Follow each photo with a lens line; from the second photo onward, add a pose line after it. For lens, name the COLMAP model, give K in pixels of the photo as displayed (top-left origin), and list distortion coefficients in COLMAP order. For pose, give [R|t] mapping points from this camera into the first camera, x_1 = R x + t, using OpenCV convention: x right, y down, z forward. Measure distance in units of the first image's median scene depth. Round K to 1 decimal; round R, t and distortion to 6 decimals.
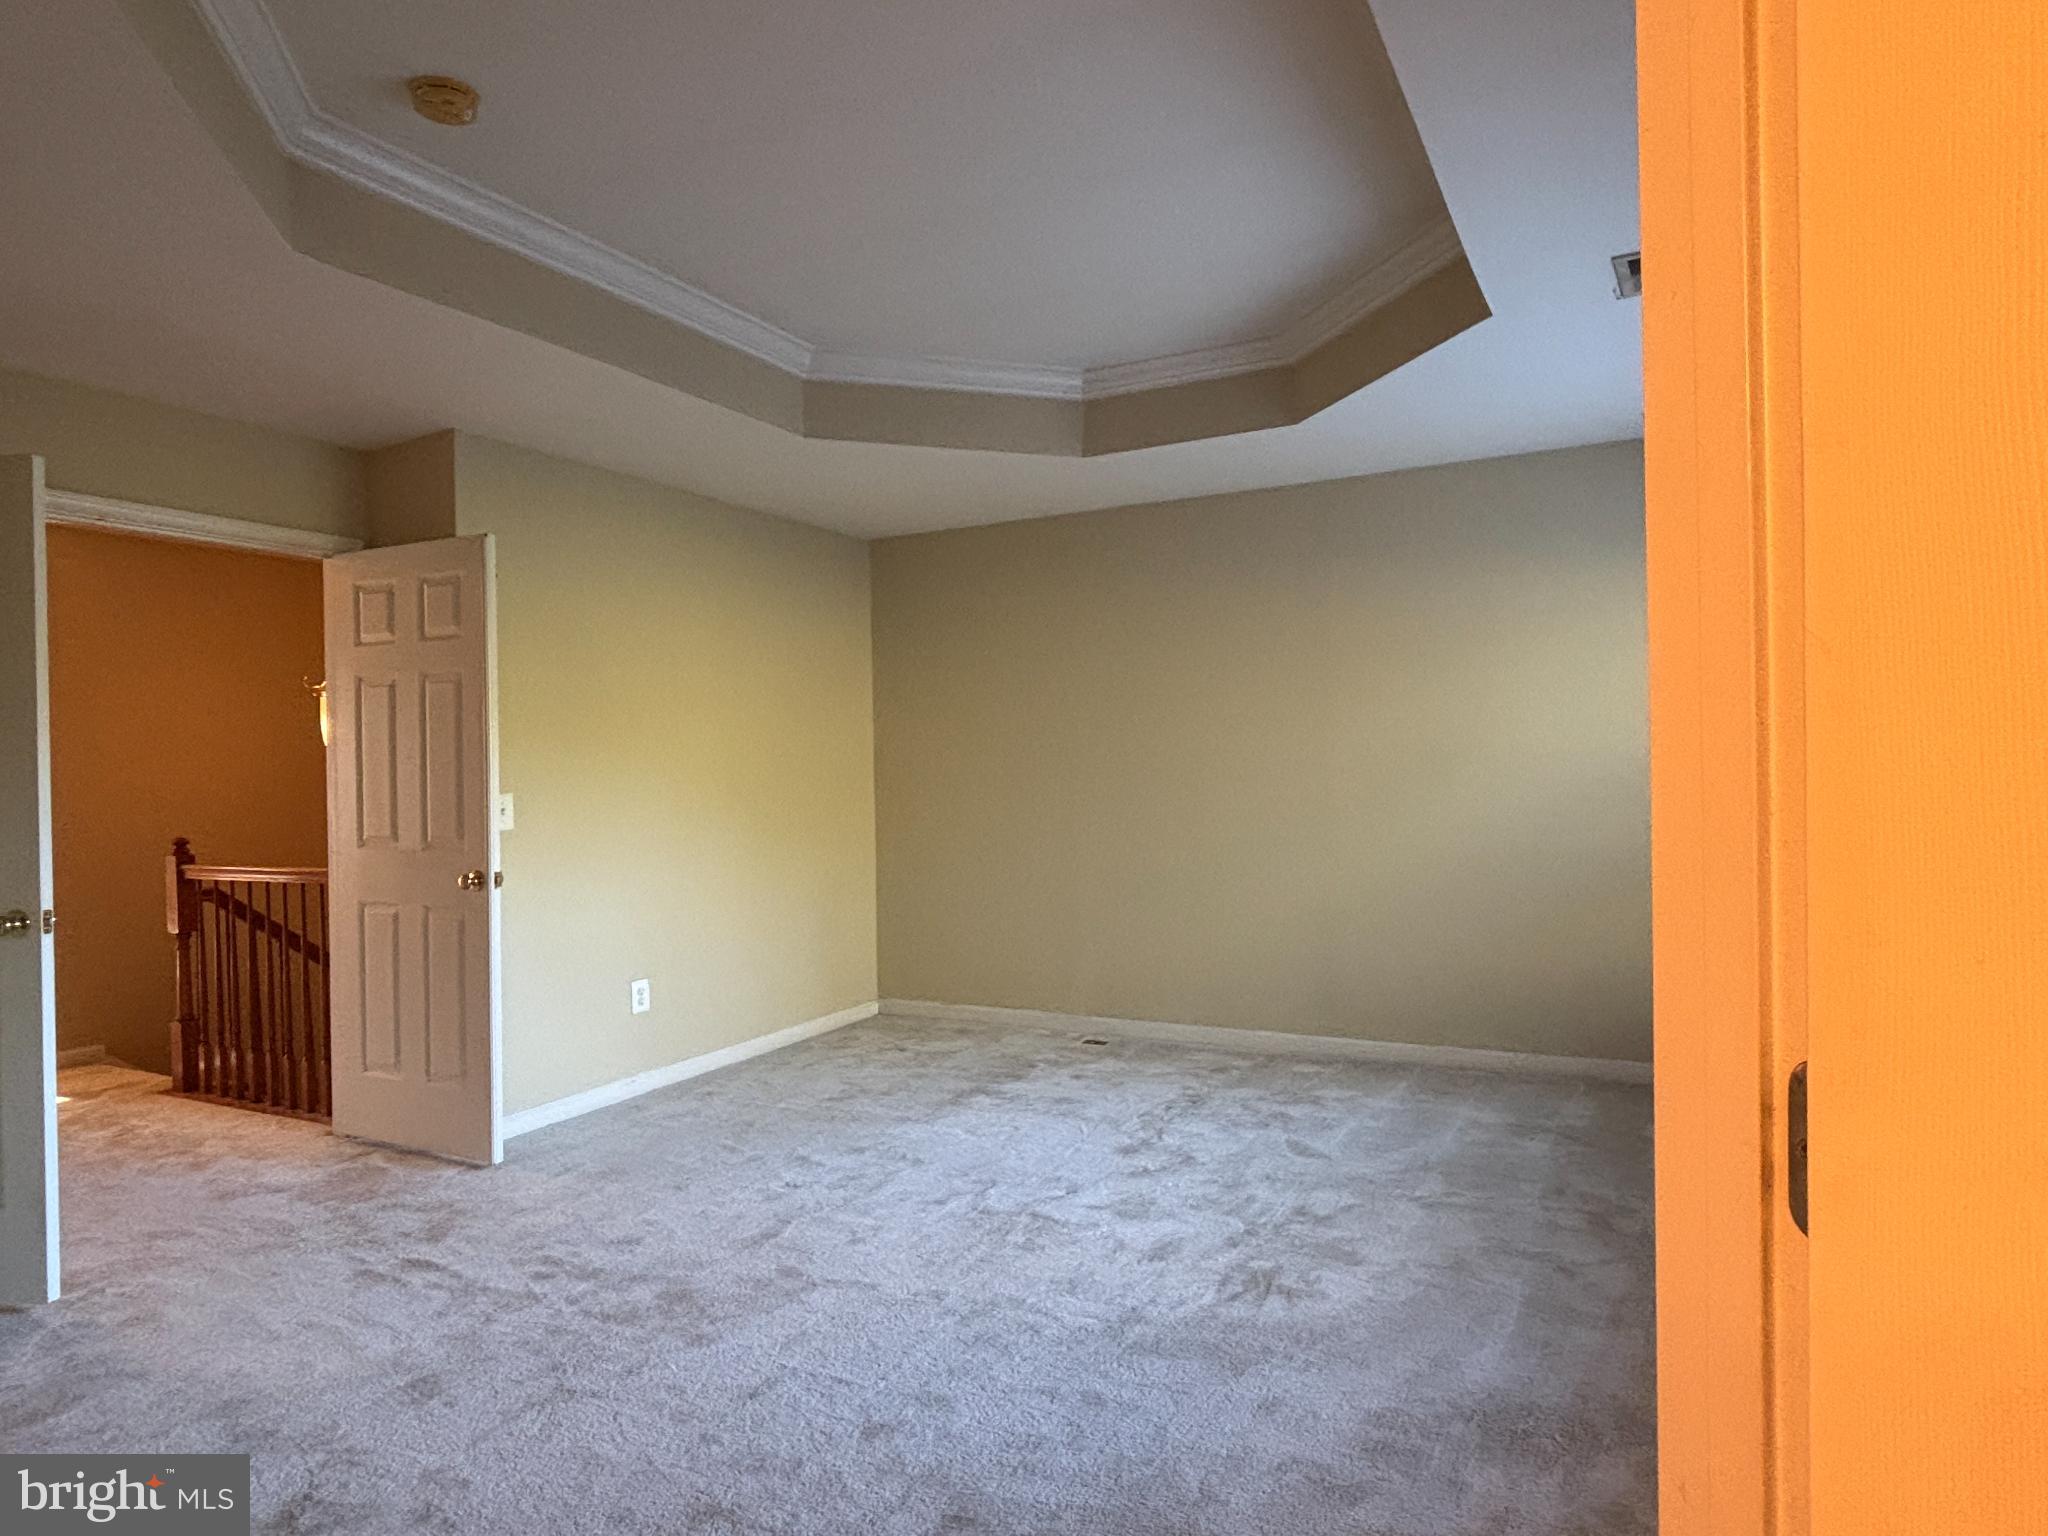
lens RADIAL K [[1170.3, 0, 1035.4], [0, 1170.3, 770.6], [0, 0, 1]] dist [0.000676, 0.000057]
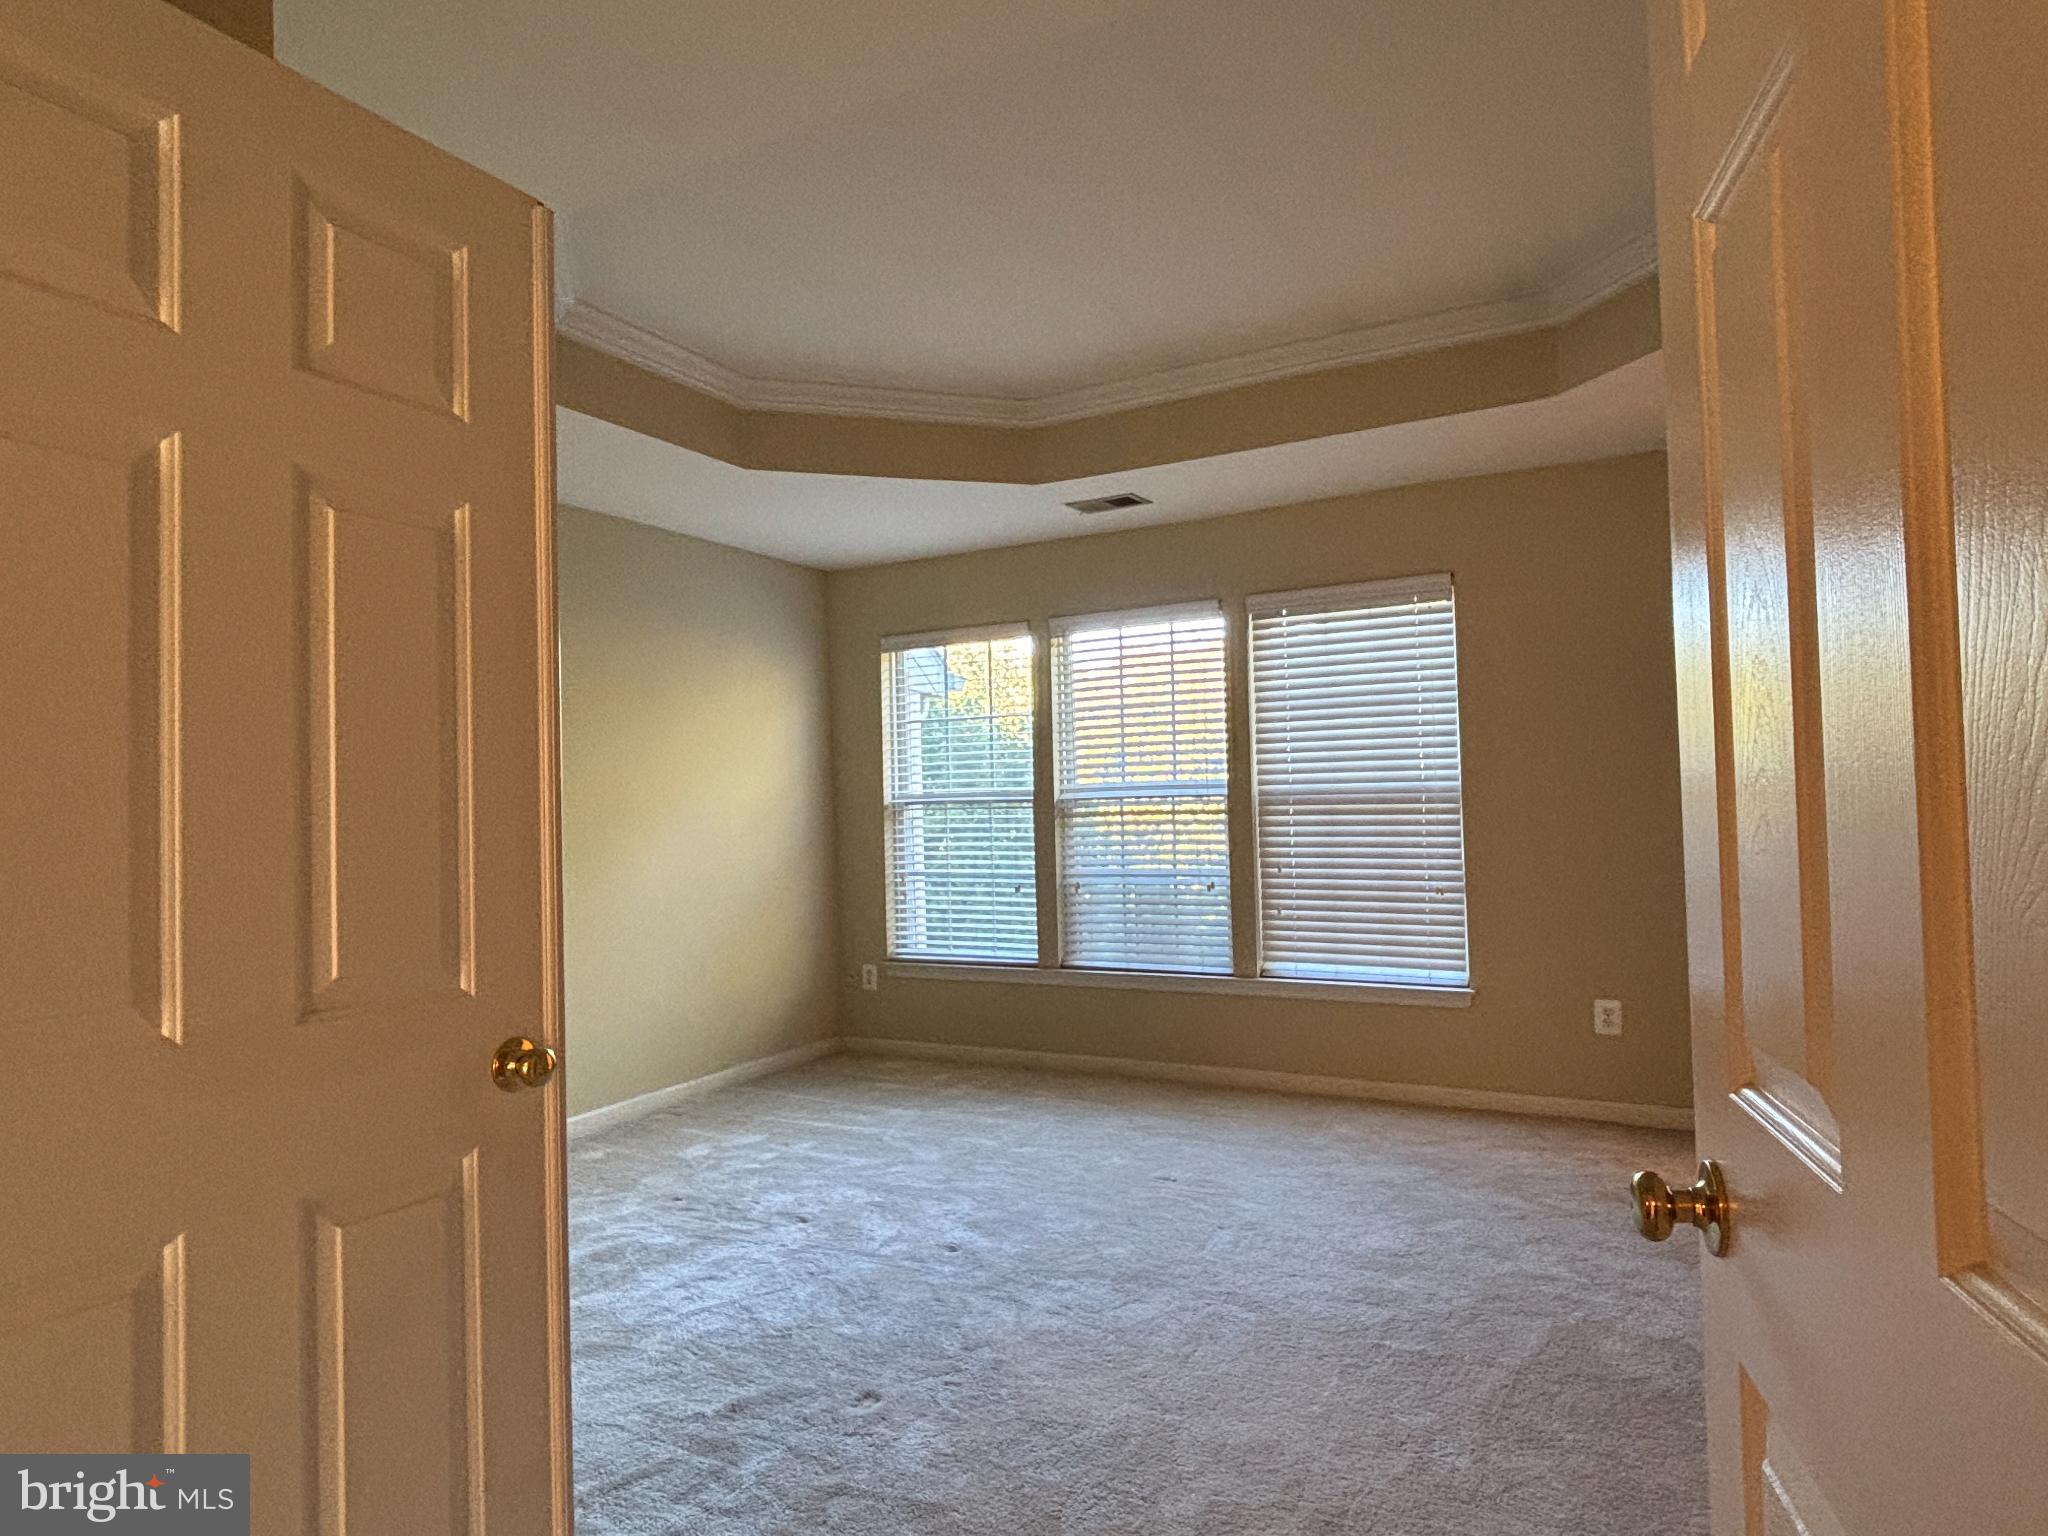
lens RADIAL K [[1200.0, 0, 1024.7], [0, 1200.0, 774.4], [0, 0, 1]] dist [-0.011249, 0.001429]
pose [[0.034132, 0.038658, 0.998669, -0.785963], [0.026063, 0.998877, -0.039557, 0.011636], [-0.999077, 0.027379, 0.033086, 0.735447]]
